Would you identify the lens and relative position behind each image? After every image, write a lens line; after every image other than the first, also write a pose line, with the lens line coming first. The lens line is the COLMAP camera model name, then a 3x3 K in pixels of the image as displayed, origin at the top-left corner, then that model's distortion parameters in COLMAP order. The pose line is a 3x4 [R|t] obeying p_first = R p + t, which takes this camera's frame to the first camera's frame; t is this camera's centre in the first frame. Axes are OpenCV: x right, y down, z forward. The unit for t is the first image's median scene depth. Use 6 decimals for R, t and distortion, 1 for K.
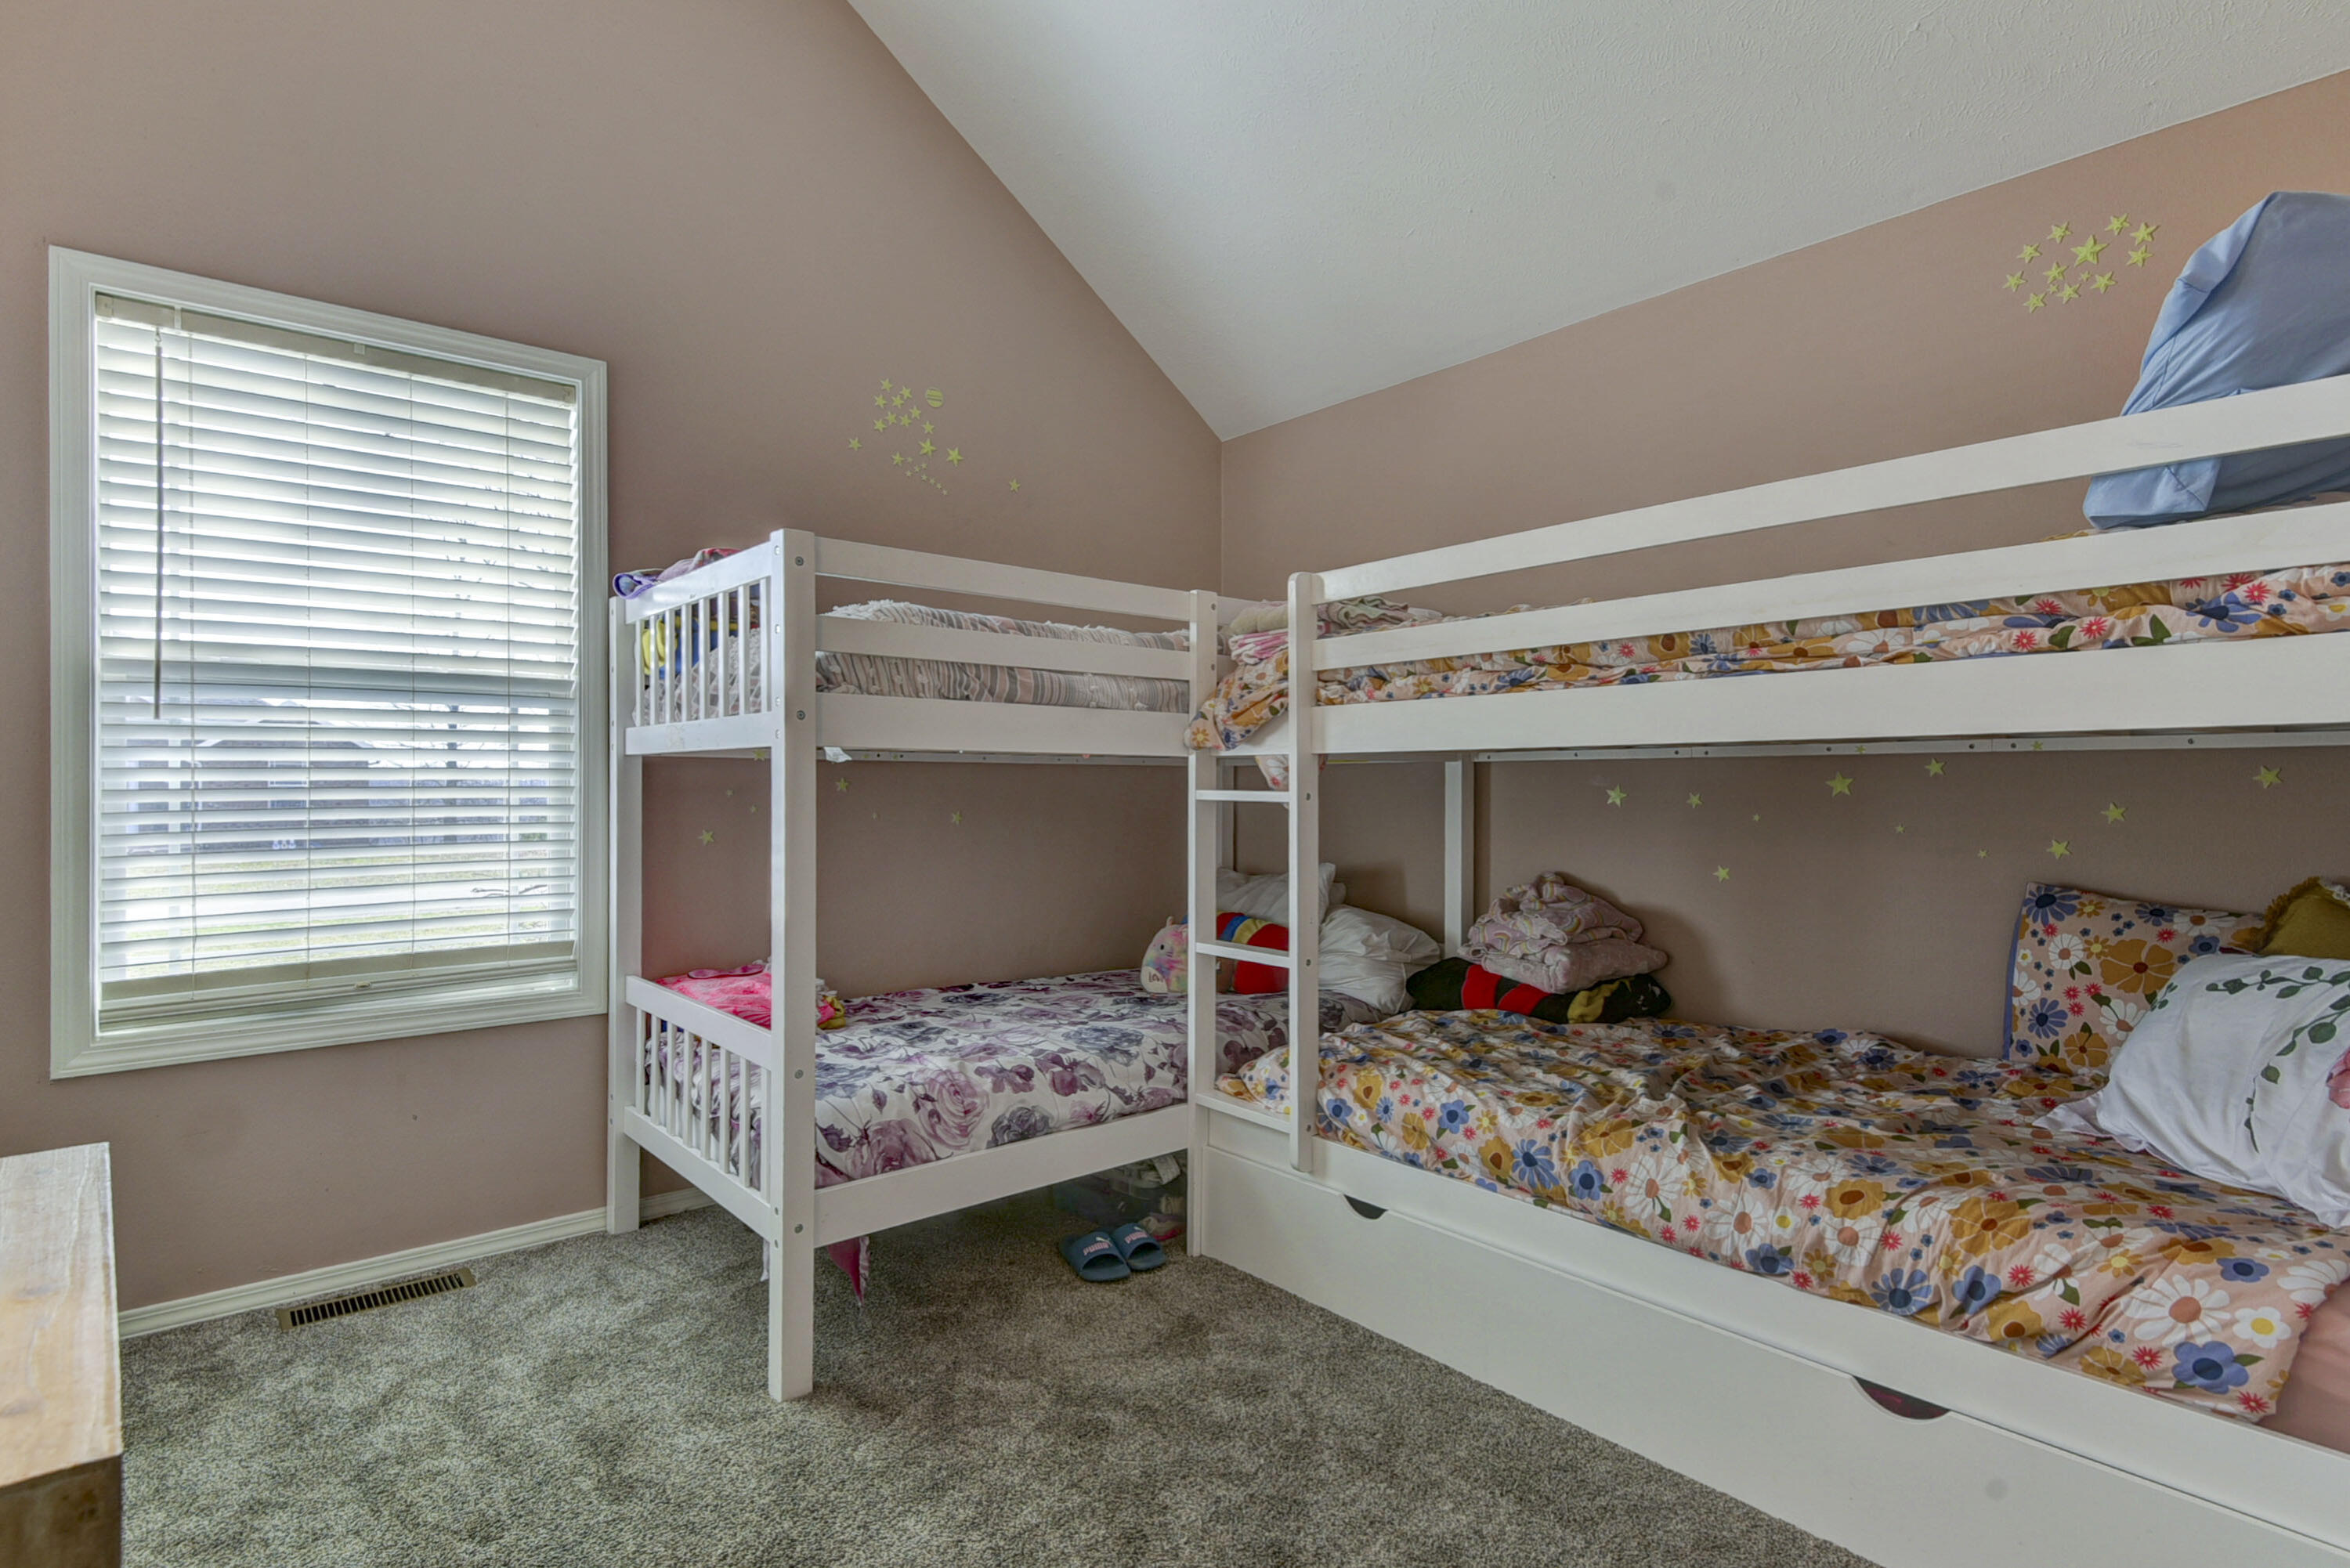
lens RADIAL K [[1226.1, 0, 1135.8], [0, 1226.1, 779.5], [0, 0, 1]] dist [0.066132, -0.046424]
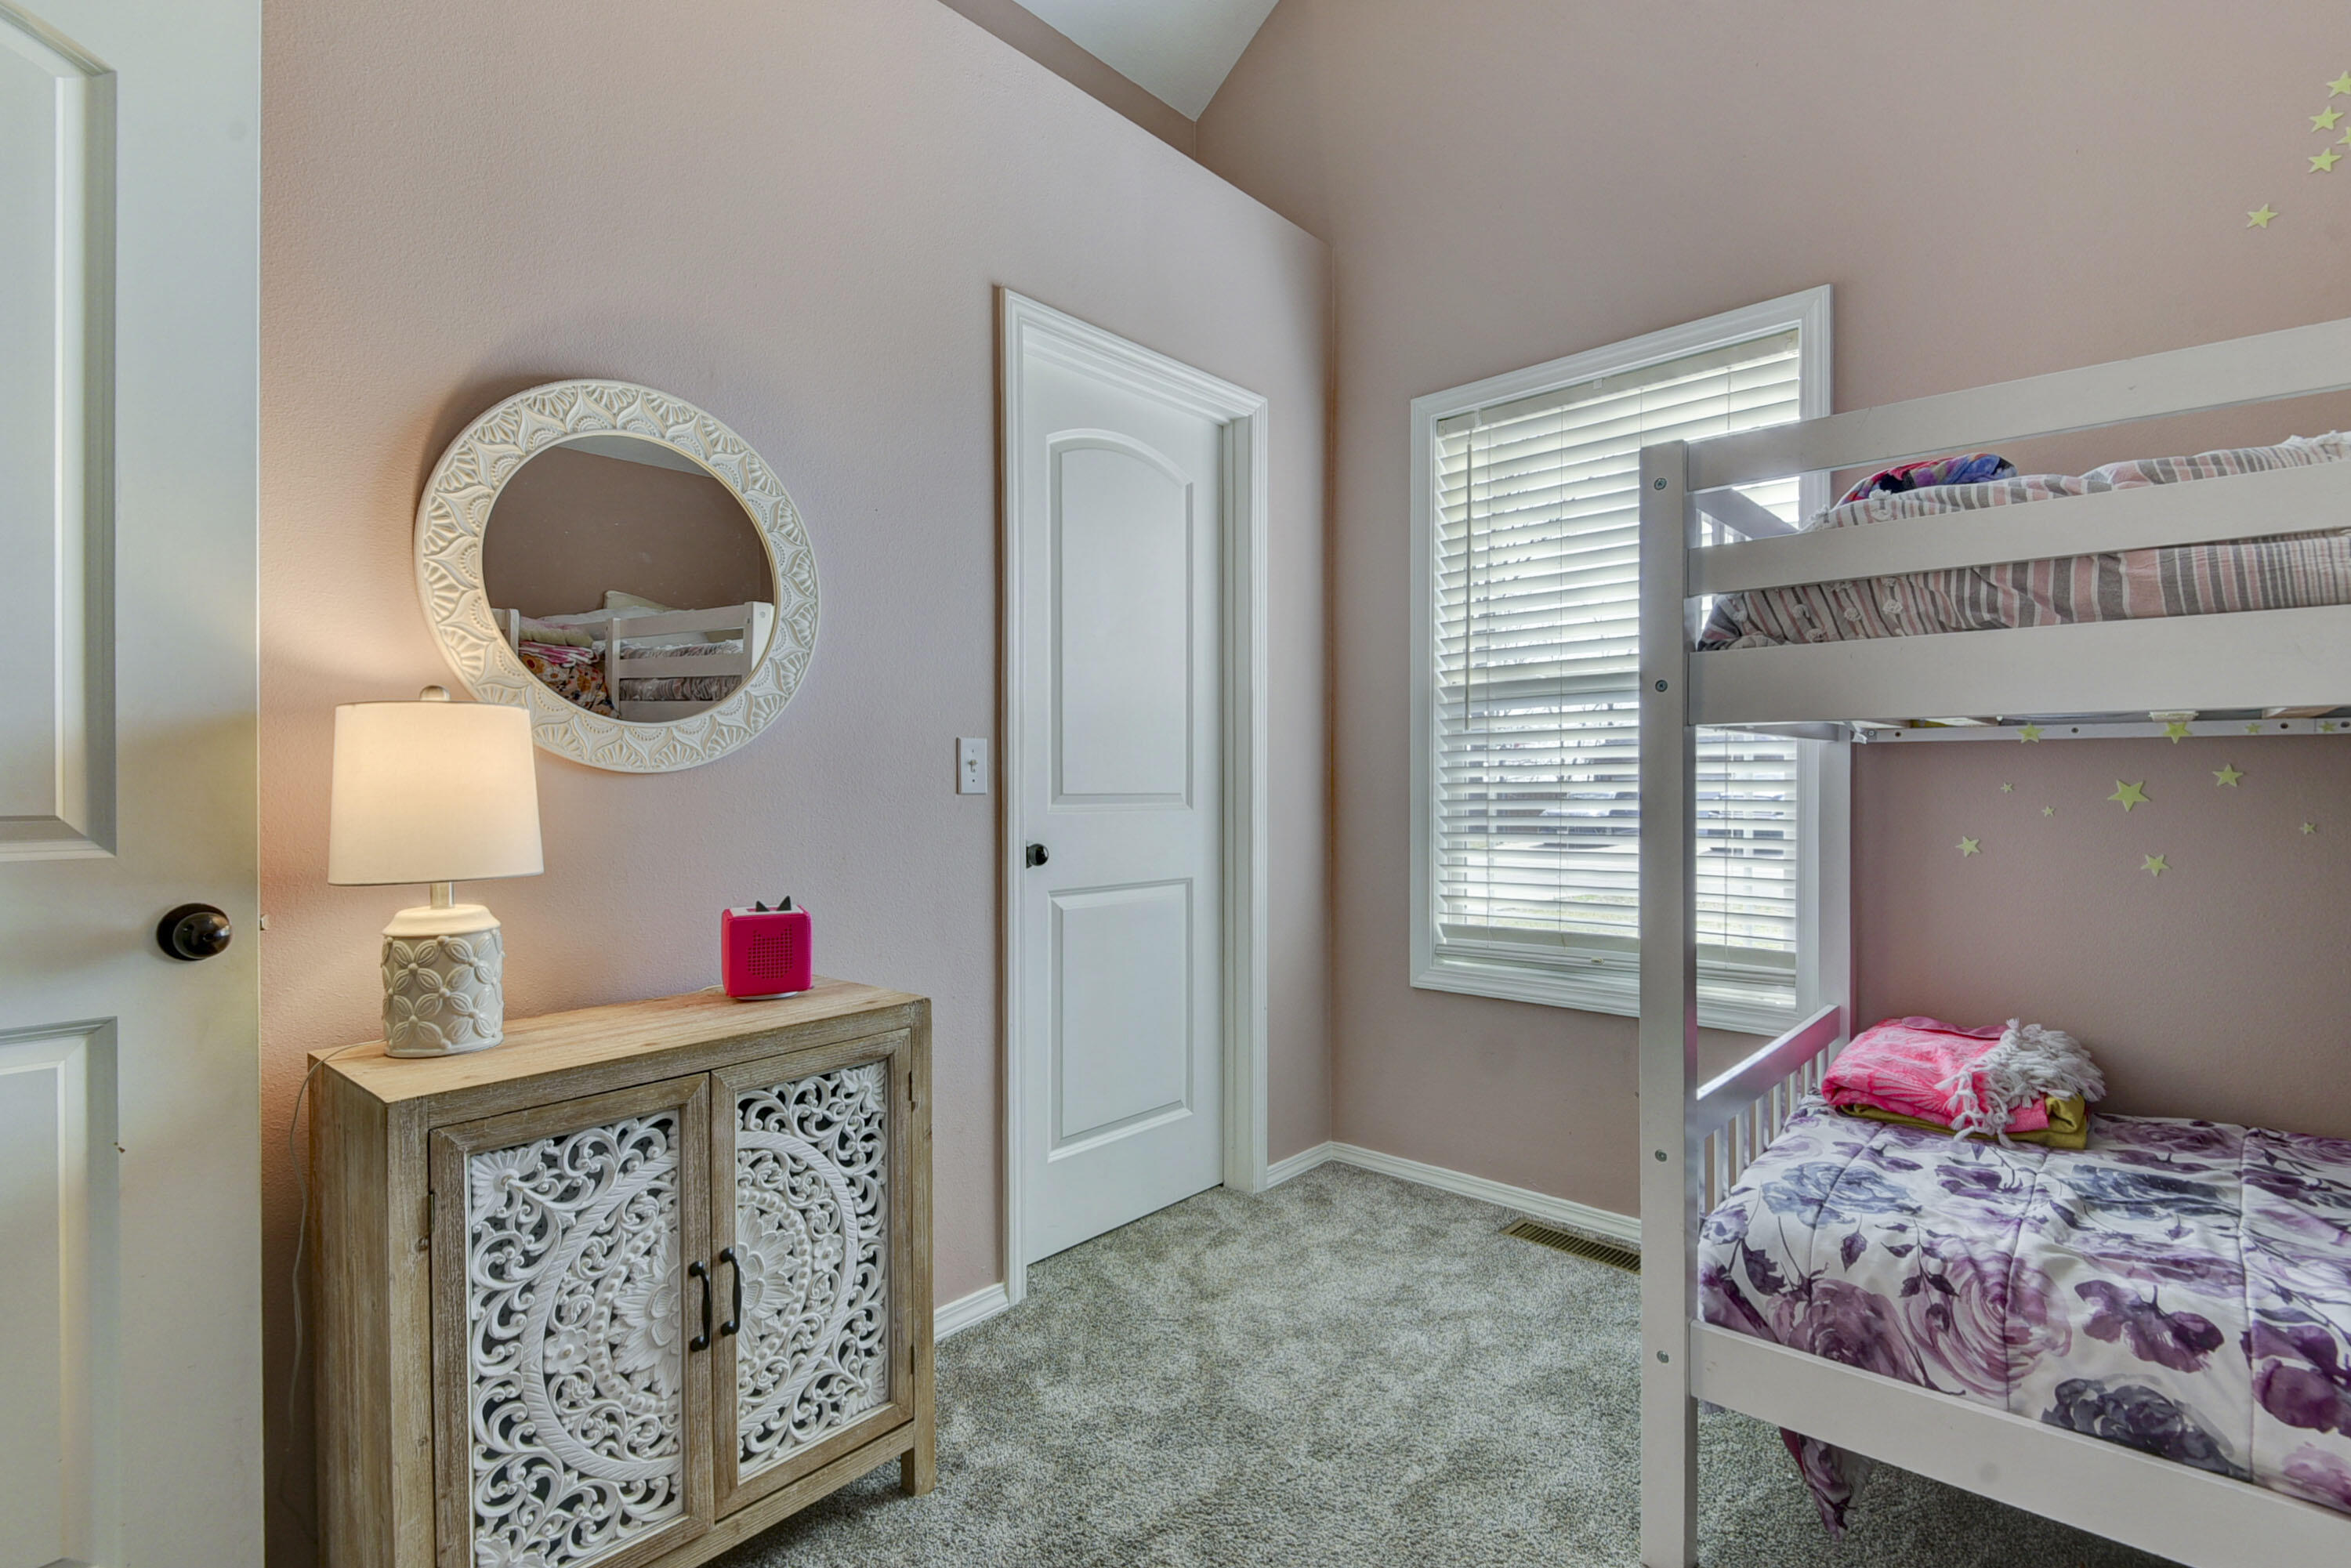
lens RADIAL K [[1088.2, 0, 1167.5], [0, 1088.2, 787.7], [0, 0, 1]] dist [0.029620, -0.018141]
pose [[0.154377, 0.003383, -0.988006, 0.312971], [0.007871, 0.999958, 0.004654, 0.004732], [0.987981, -0.008495, 0.154344, 0.533116]]
